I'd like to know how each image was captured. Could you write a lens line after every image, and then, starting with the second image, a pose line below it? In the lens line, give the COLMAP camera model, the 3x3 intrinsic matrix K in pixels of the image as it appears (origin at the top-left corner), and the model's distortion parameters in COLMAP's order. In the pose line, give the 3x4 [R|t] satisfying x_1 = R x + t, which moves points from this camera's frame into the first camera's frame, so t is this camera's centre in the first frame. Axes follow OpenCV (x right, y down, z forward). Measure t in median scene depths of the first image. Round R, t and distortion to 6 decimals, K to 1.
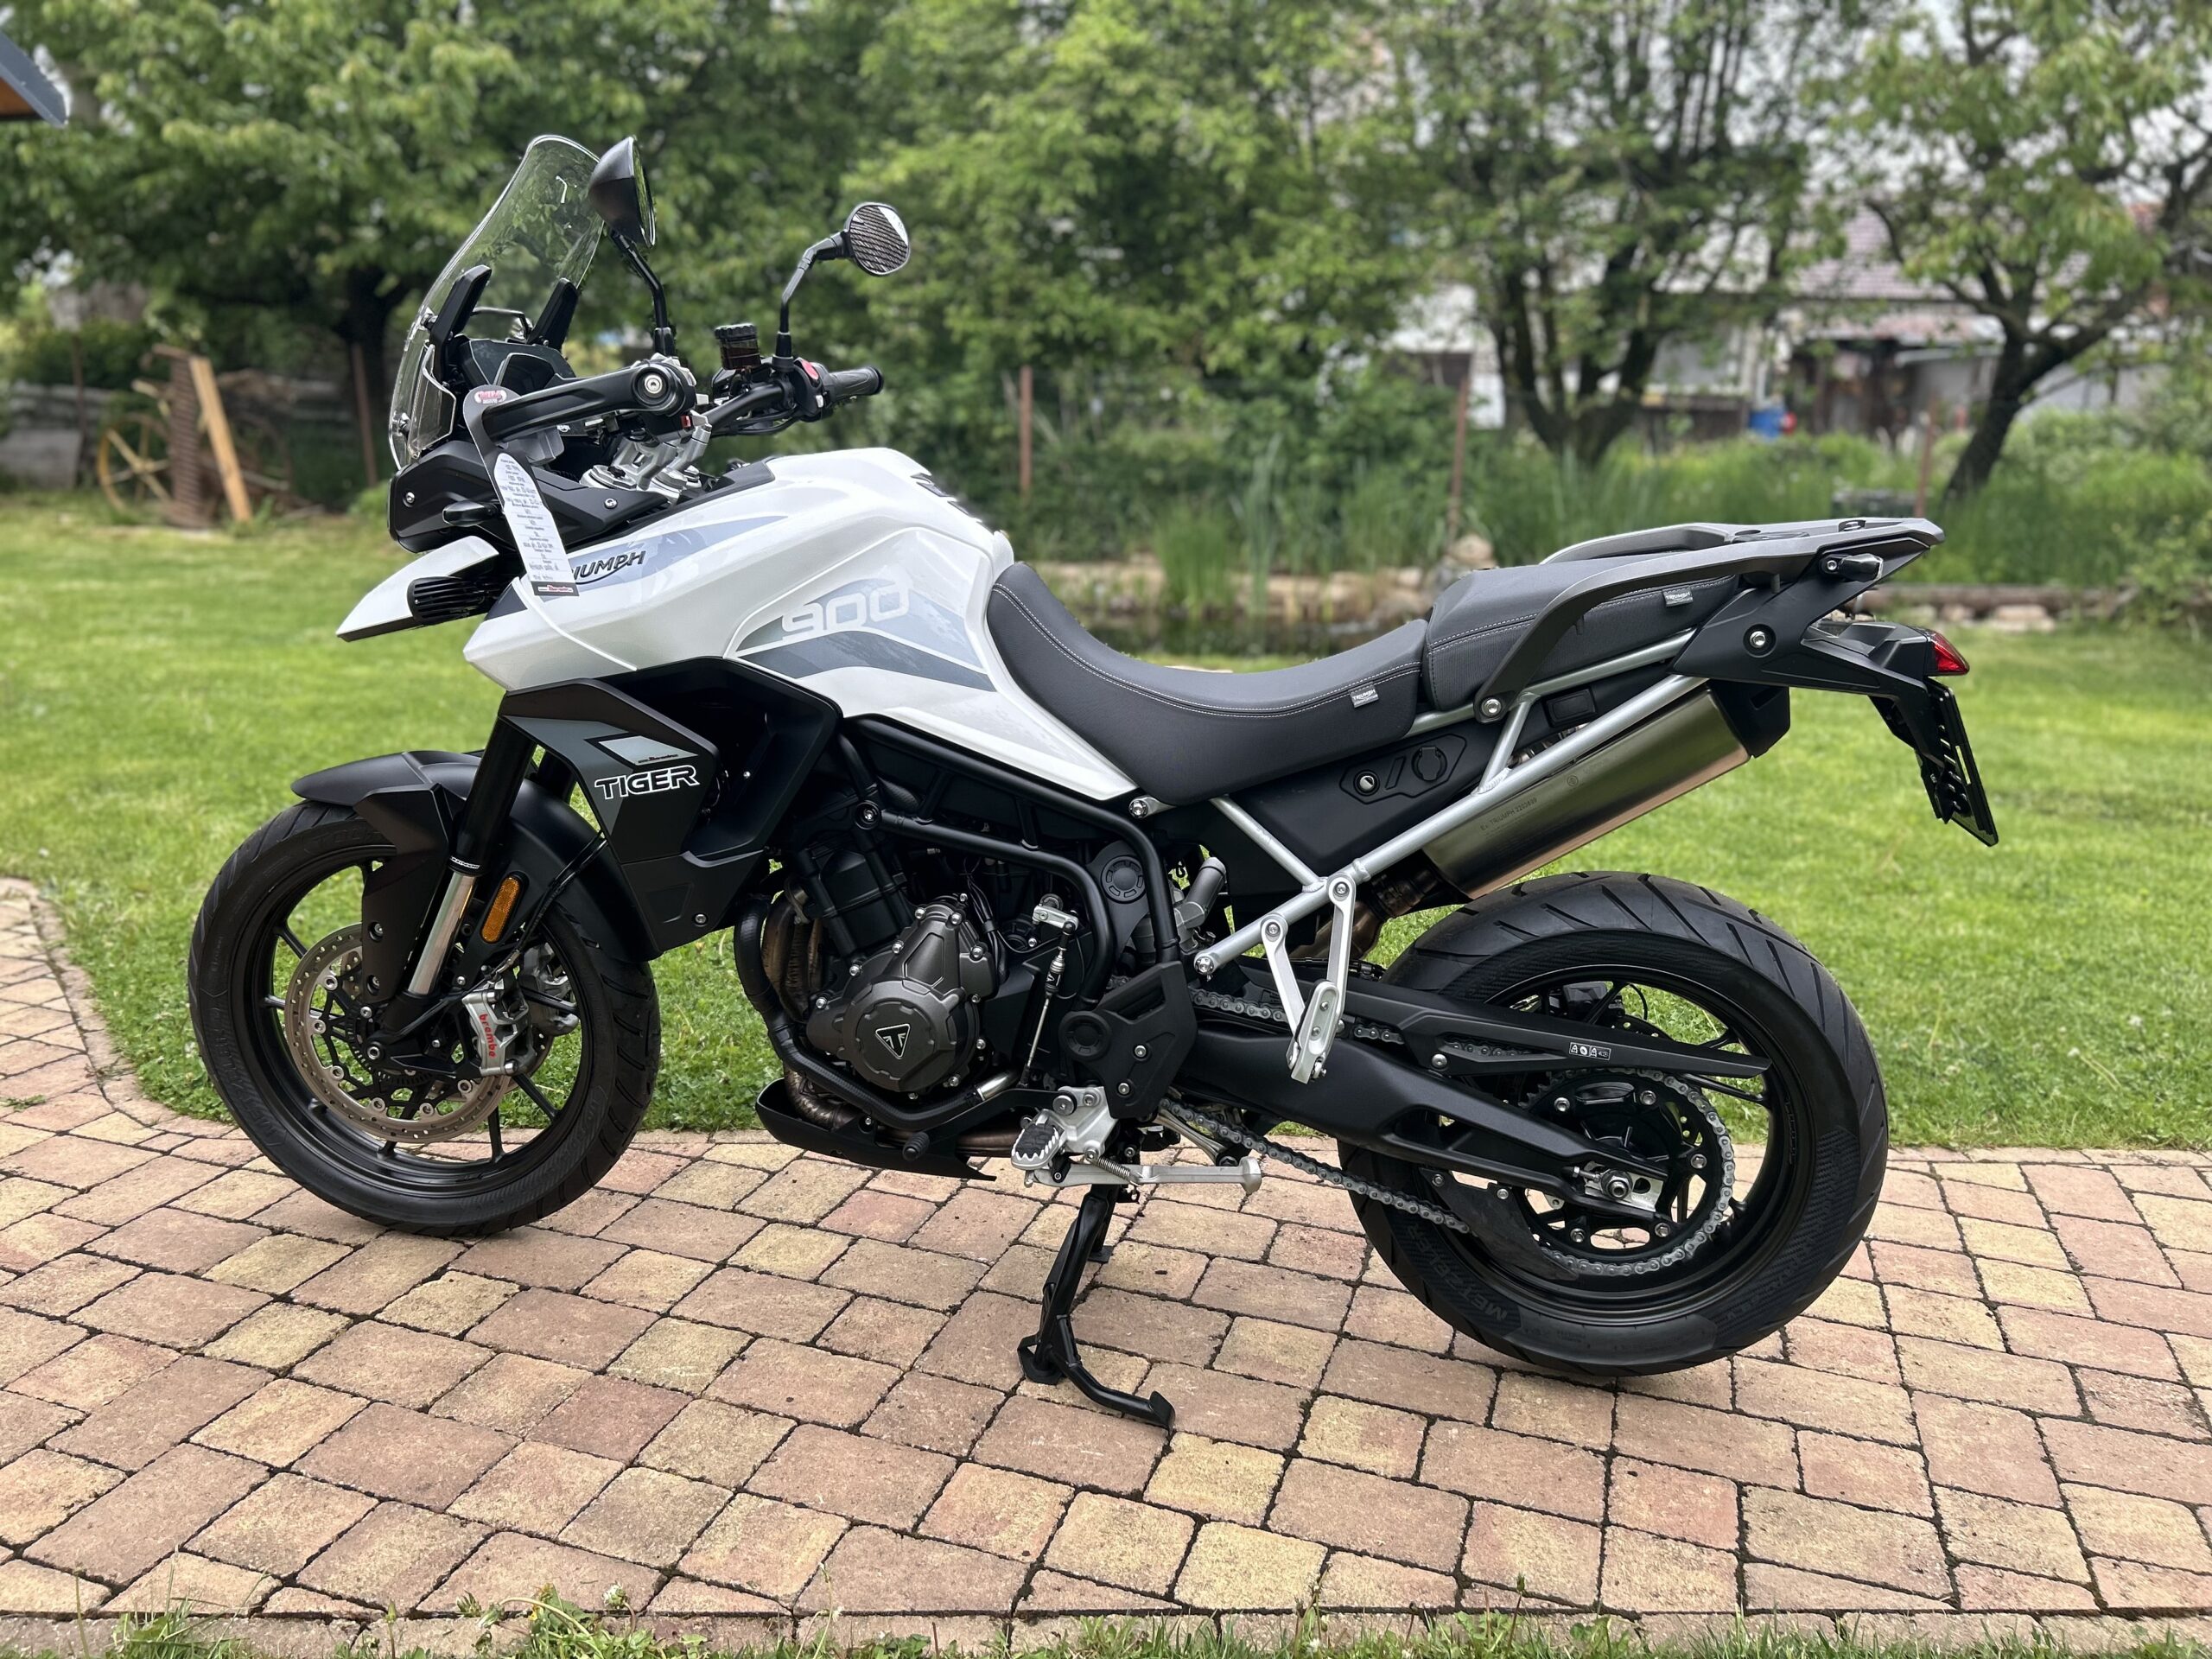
lens RADIAL K [[1673.2, 0, 1106.0], [0, 1673.2, 829.5], [0, 0, 1]] dist [0.045910, -0.039027]
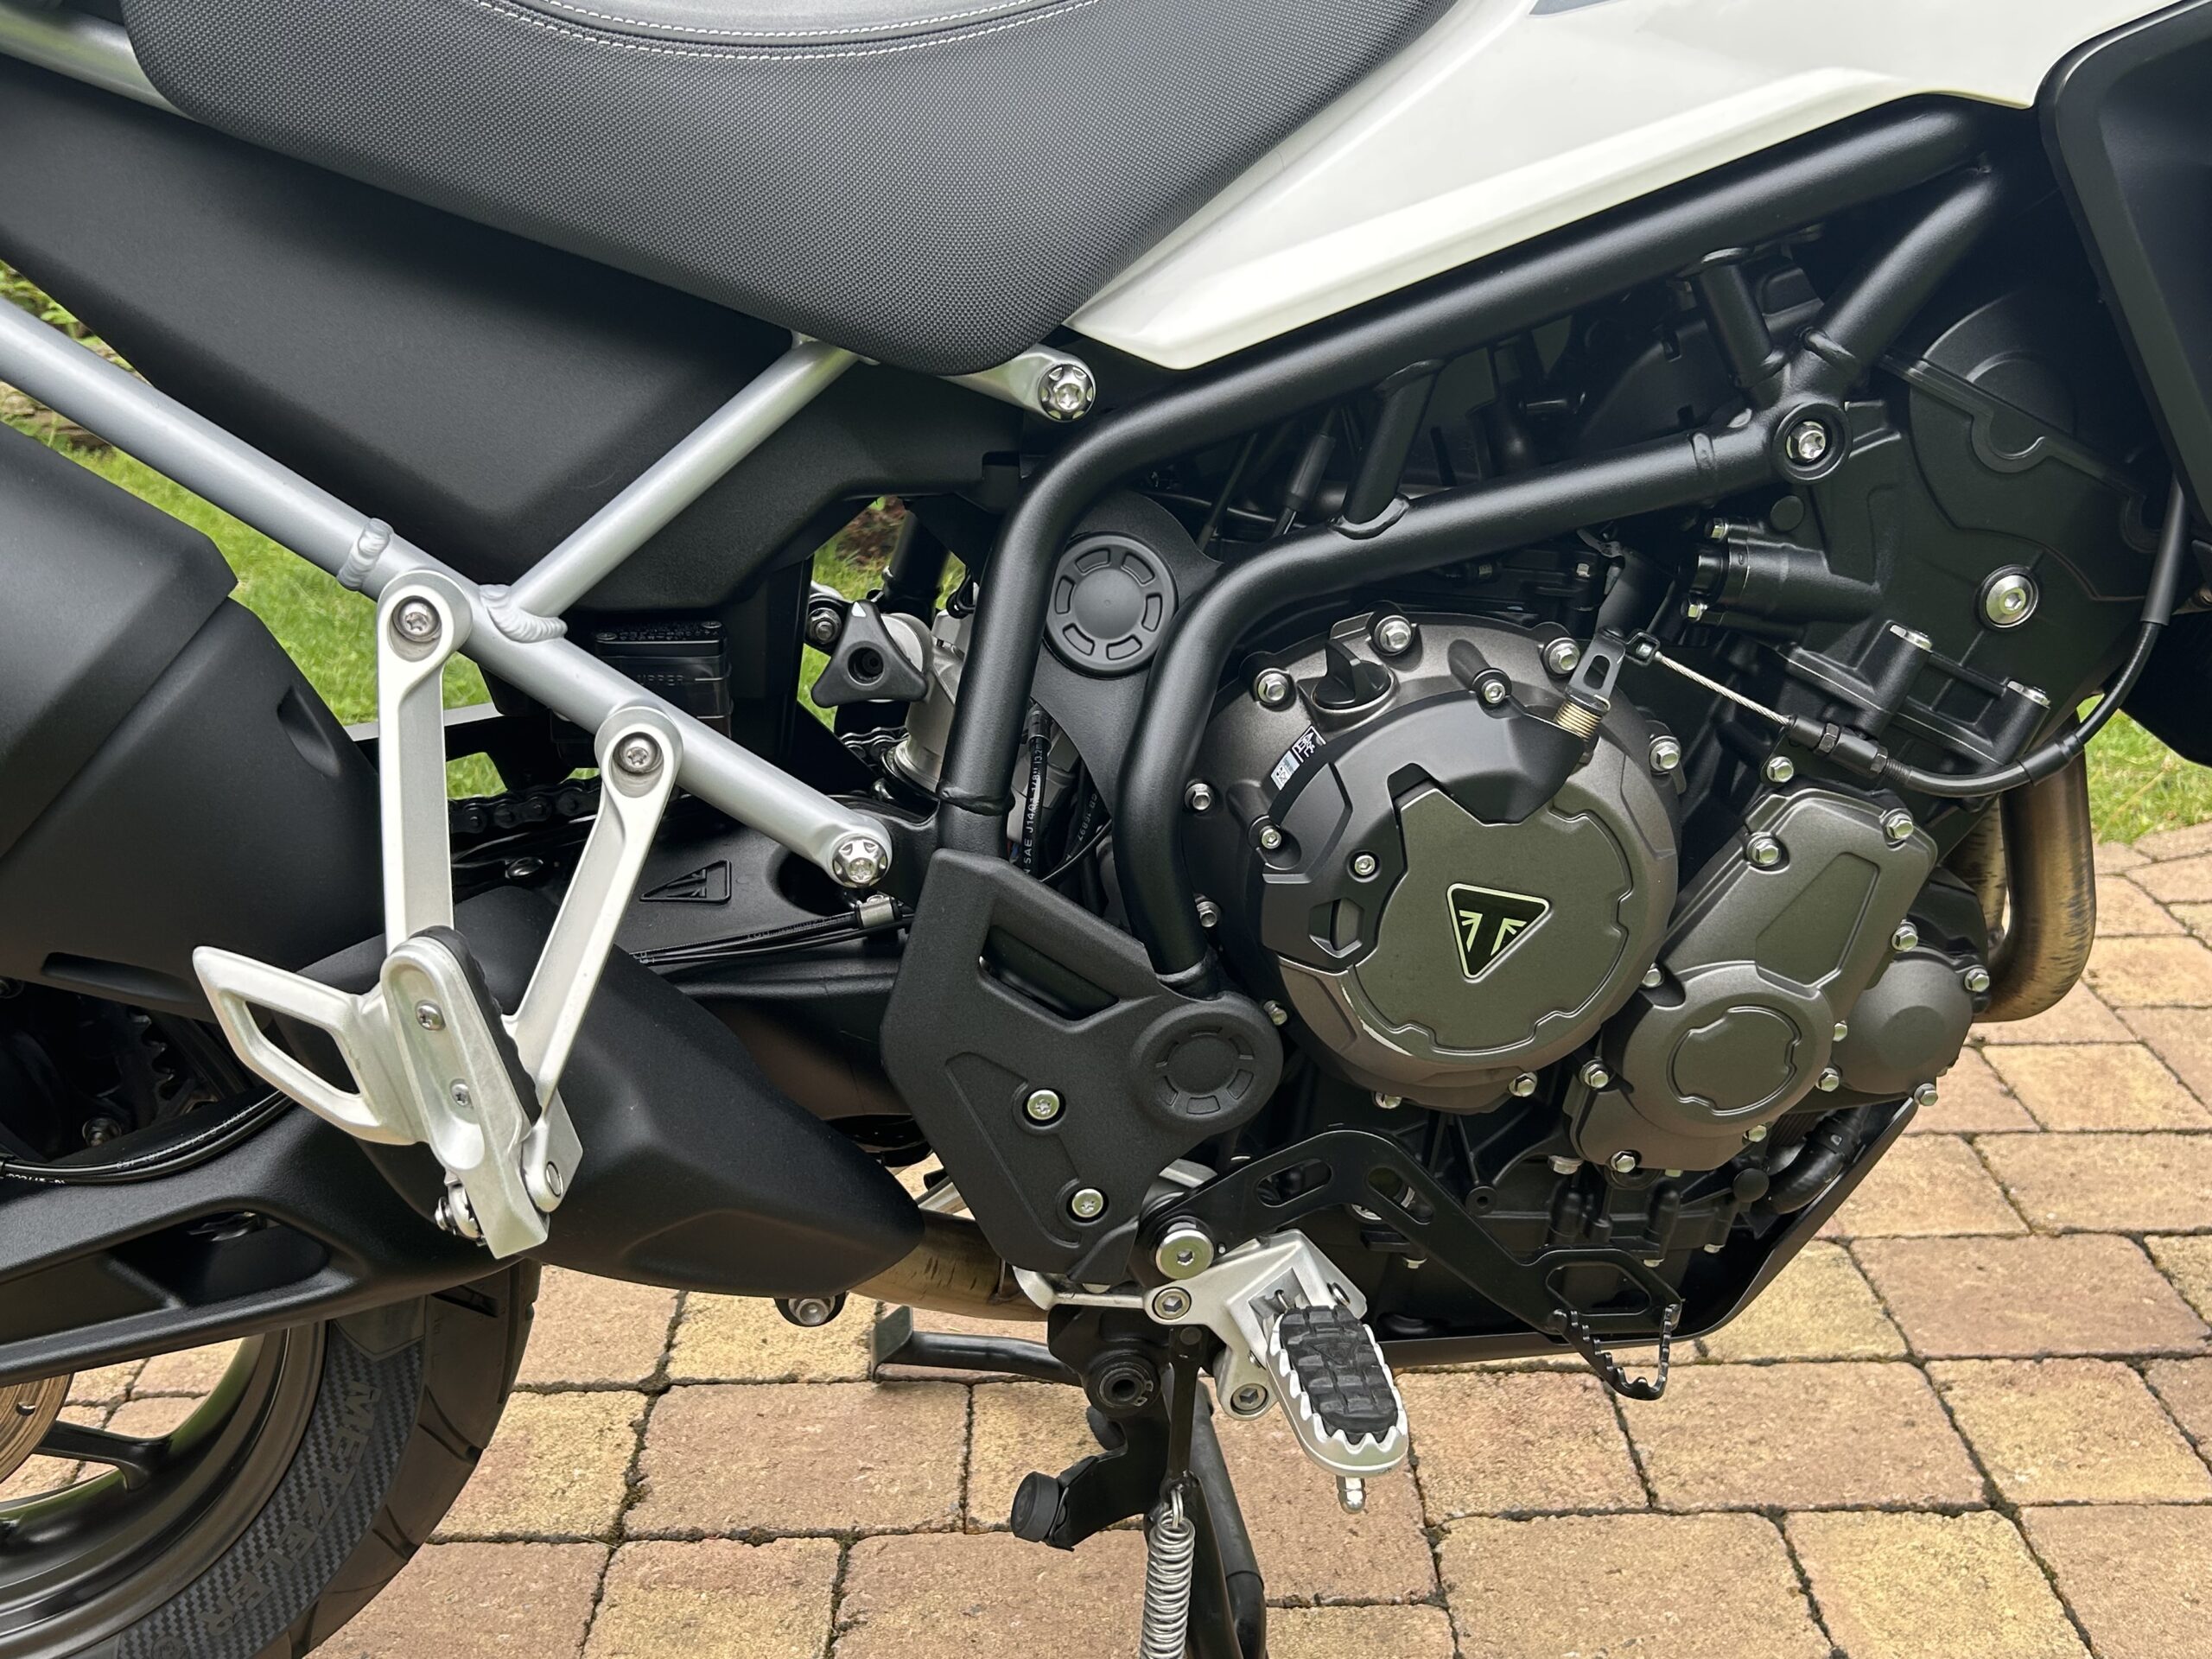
lens RADIAL K [[2139.2, 0, 1097.0], [0, 2139.2, 861.9], [0, 0, 1]] dist [0.017898, 0.001561]
pose [[-0.942555, 0.116486, -0.313083, 0.164059], [-0.100645, 0.794657, 0.598657, -0.203209], [0.318529, 0.595778, -0.737284, 1.377131]]
